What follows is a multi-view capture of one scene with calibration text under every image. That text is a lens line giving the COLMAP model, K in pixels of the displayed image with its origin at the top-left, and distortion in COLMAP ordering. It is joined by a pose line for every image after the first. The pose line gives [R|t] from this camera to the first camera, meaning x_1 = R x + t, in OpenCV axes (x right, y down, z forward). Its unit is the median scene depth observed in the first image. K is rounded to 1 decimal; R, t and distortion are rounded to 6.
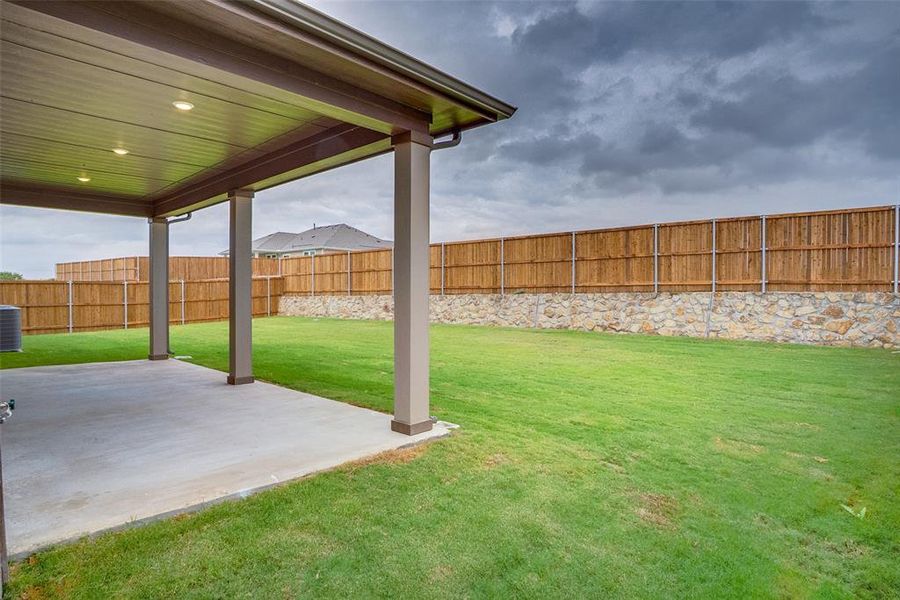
lens RADIAL K [[489.5, 0, 448.5], [0, 489.5, 294.0], [0, 0, 1]] dist [-0.021870, -0.000841]
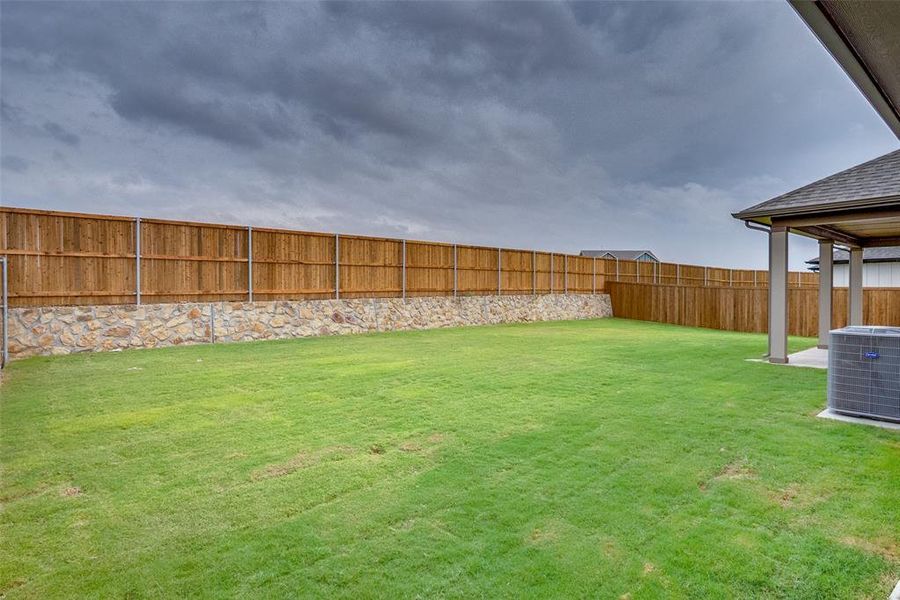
lens RADIAL K [[489.5, 0, 448.5], [0, 489.5, 294.0], [0, 0, 1]] dist [-0.021870, -0.000841]
pose [[0.139963, 0.003594, 0.990150, -0.942137], [0.012477, 0.999908, -0.005393, 0.000289], [-0.990078, 0.013109, 0.139905, 0.851330]]
